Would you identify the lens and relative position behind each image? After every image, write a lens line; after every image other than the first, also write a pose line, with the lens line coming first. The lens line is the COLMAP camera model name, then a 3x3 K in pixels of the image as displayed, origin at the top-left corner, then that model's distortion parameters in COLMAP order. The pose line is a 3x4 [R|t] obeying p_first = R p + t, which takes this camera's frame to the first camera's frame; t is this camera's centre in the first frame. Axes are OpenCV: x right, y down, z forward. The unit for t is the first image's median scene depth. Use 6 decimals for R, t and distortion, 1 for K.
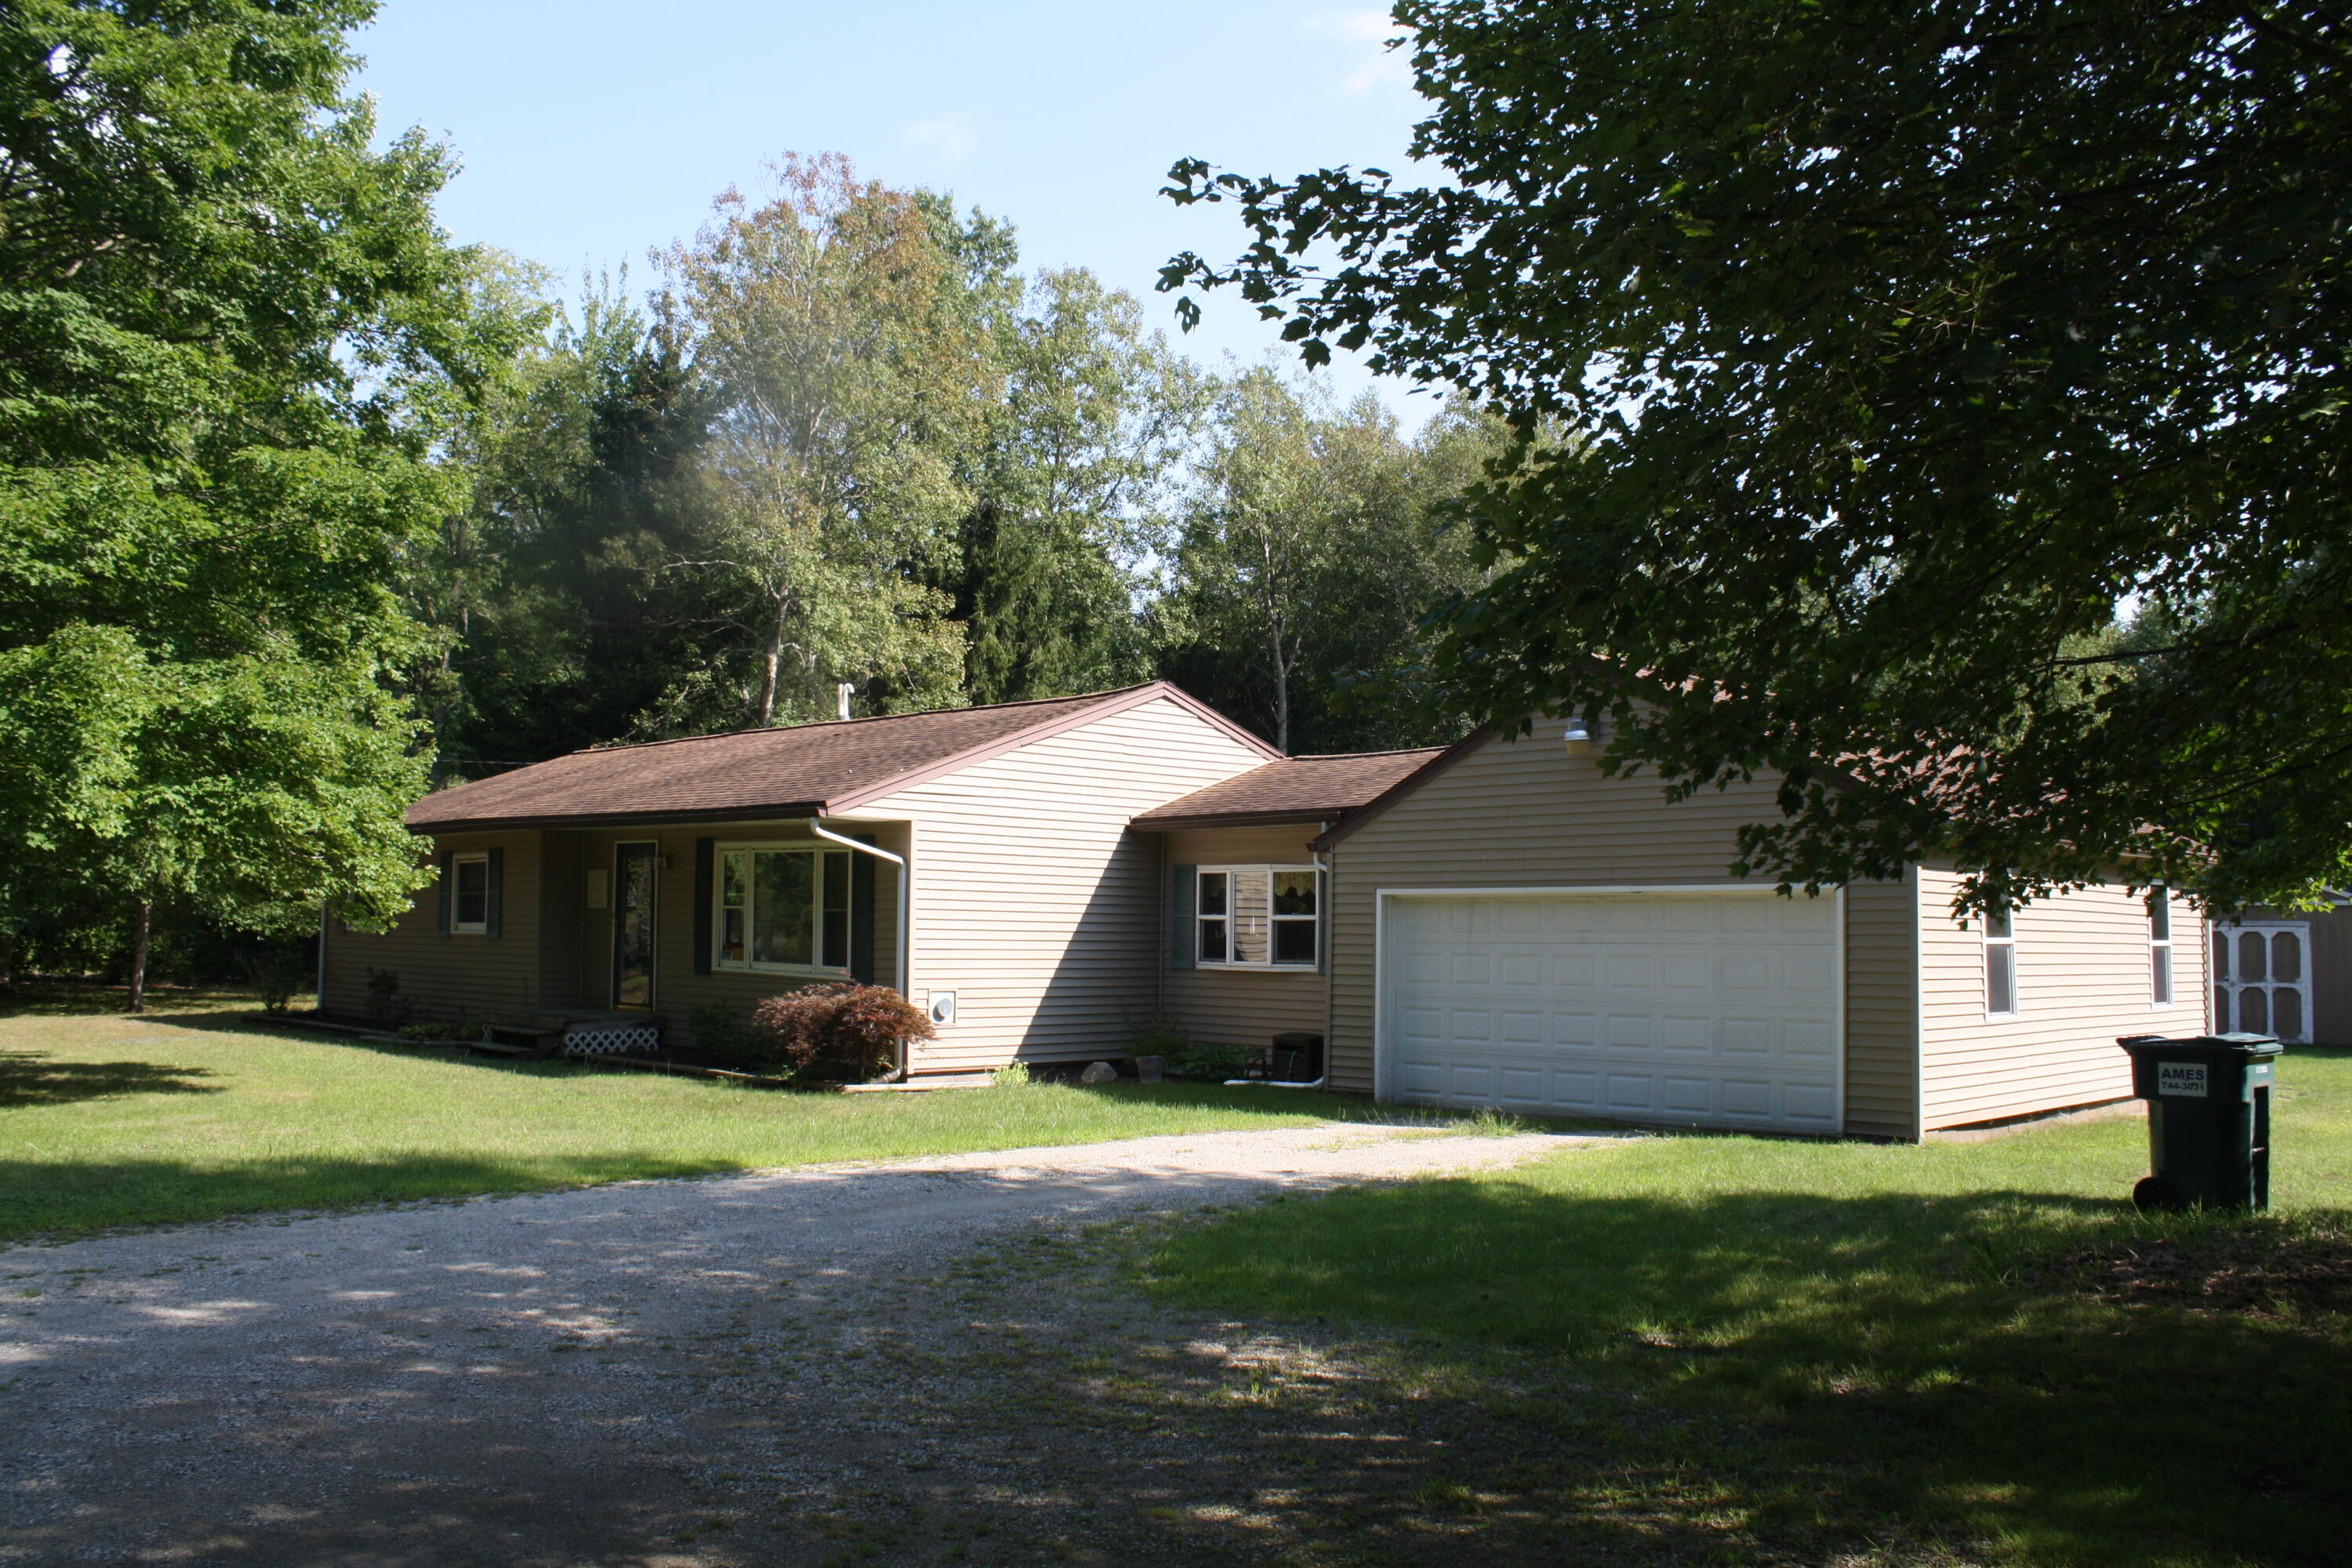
lens RADIAL K [[1980.8, 0, 1194.8], [0, 1980.8, 759.7], [0, 0, 1]] dist [-0.164825, 0.147876]
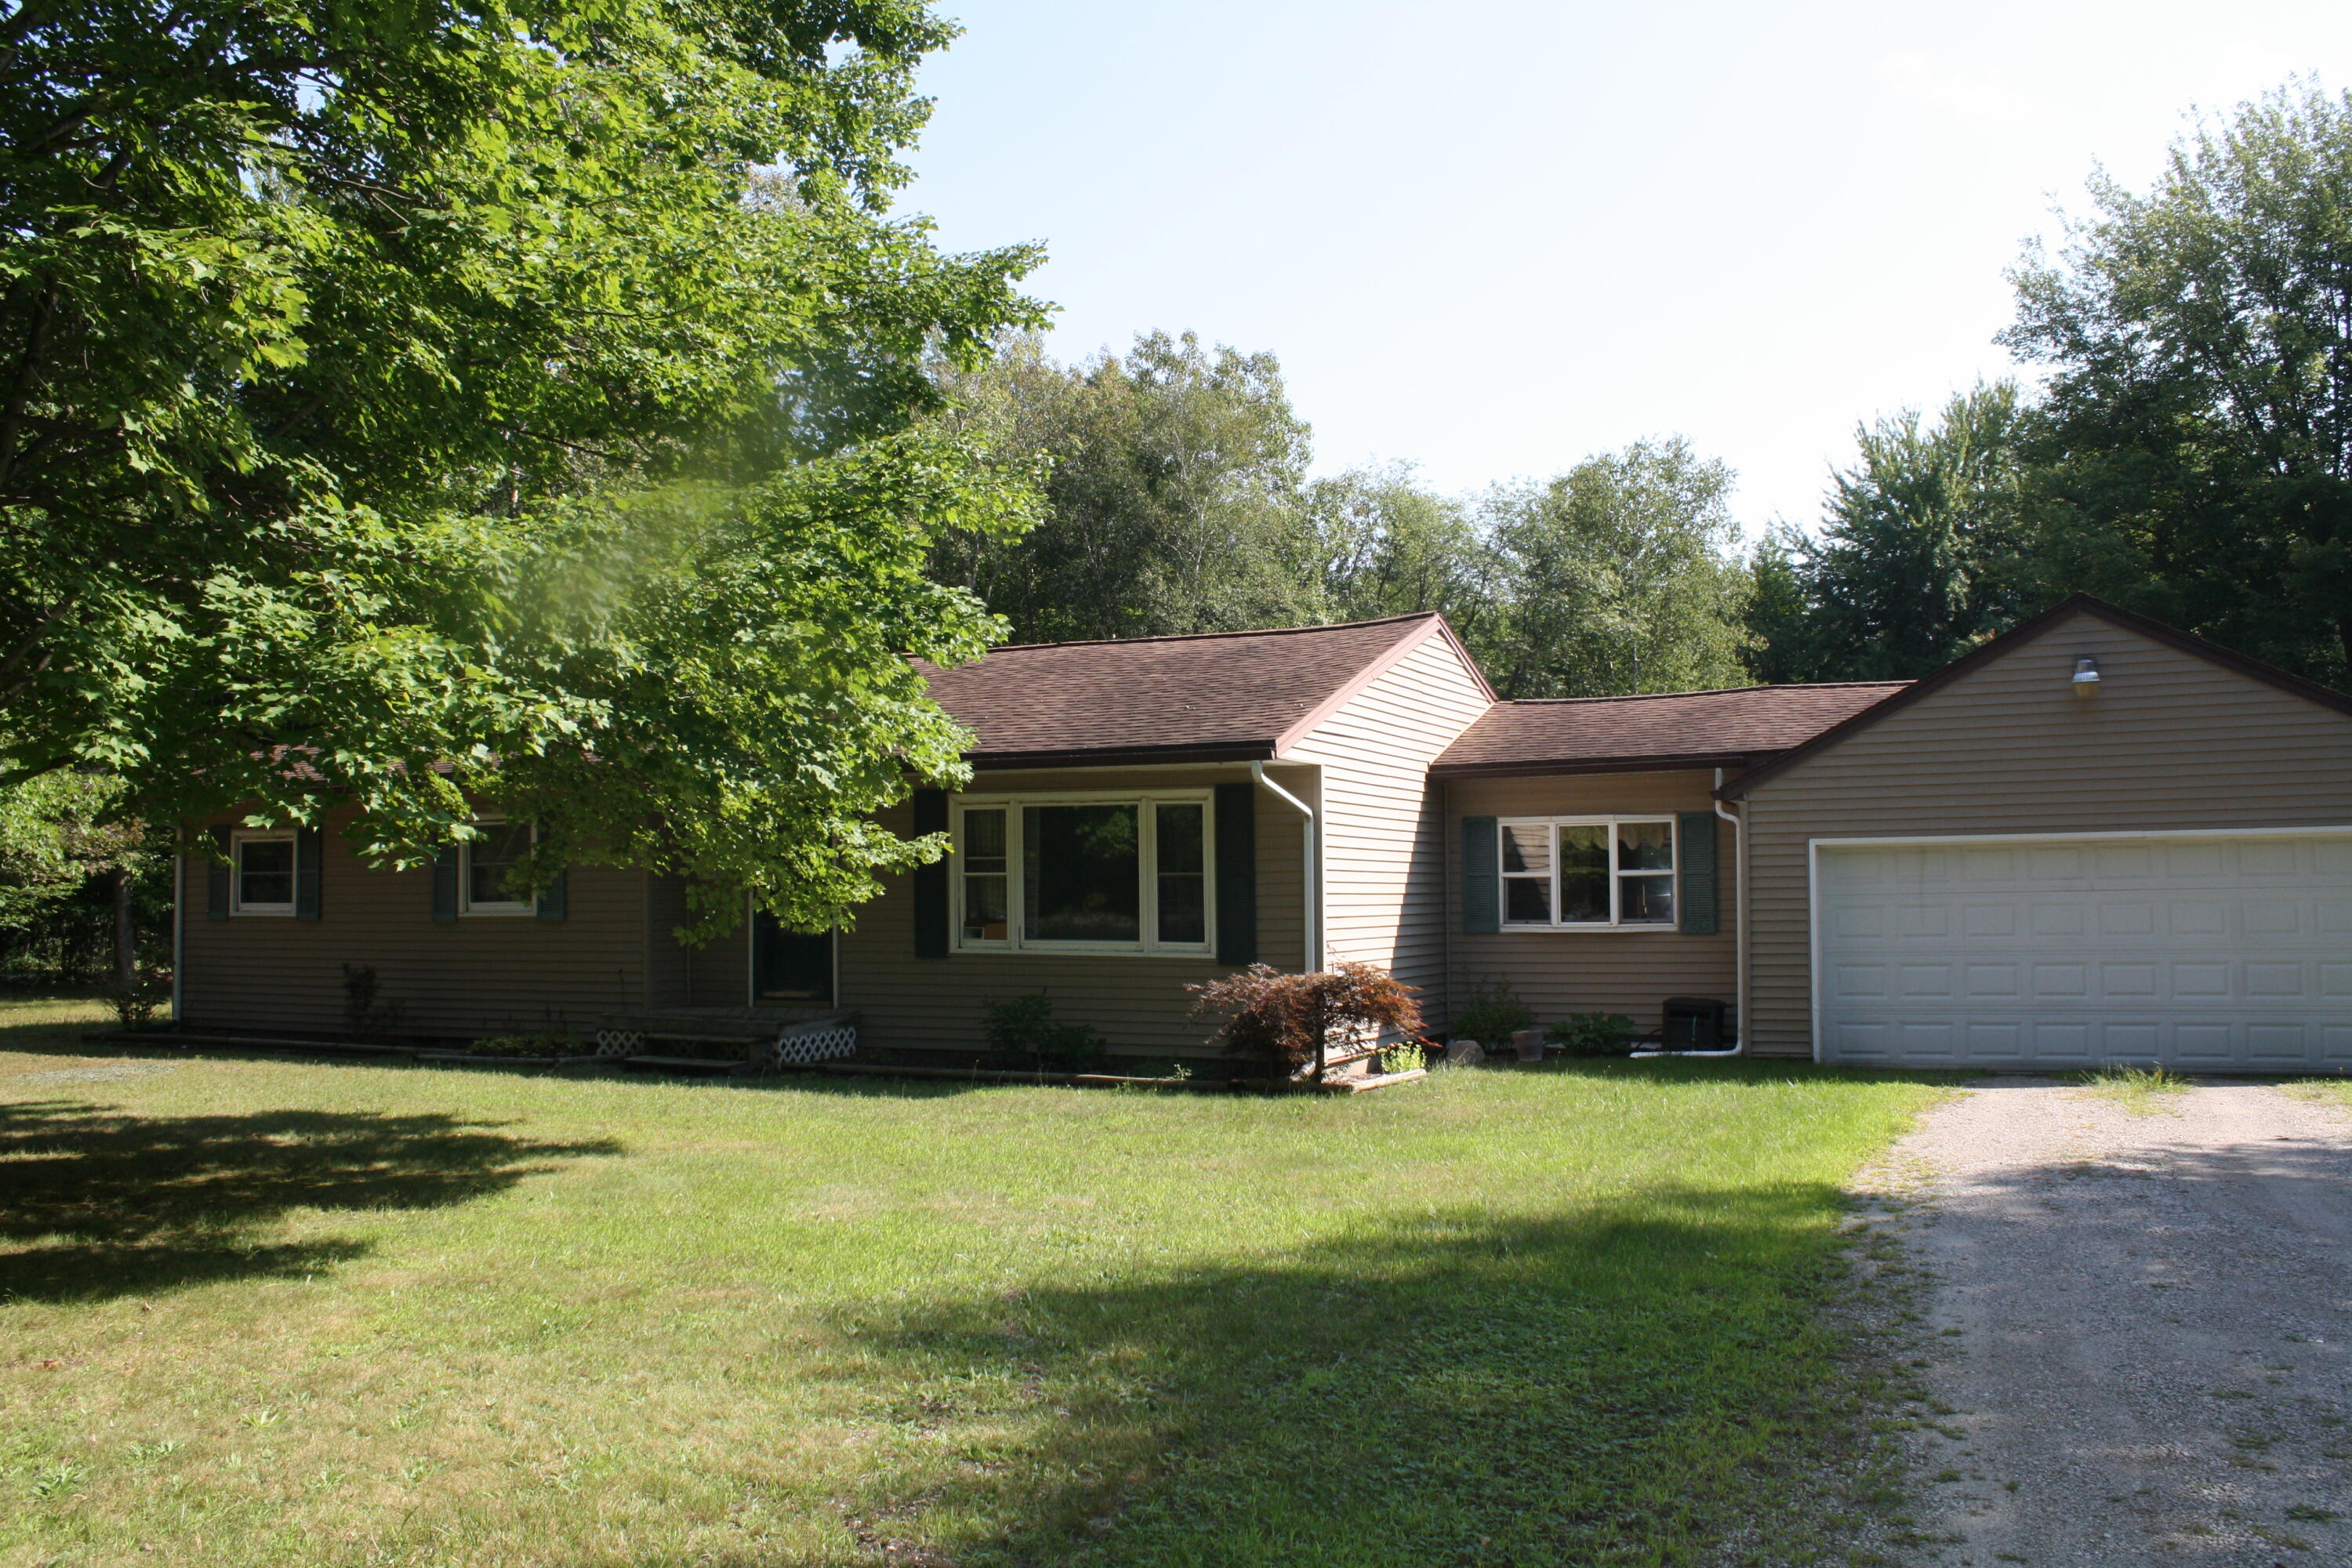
lens RADIAL K [[1980.8, 0, 1194.8], [0, 1980.8, 759.7], [0, 0, 1]] dist [-0.164825, 0.147876]
pose [[0.941573, 0.004013, 0.336784, -0.477160], [-0.009902, 0.999827, 0.015770, 0.015782], [-0.336662, -0.018183, 0.941450, 0.223598]]
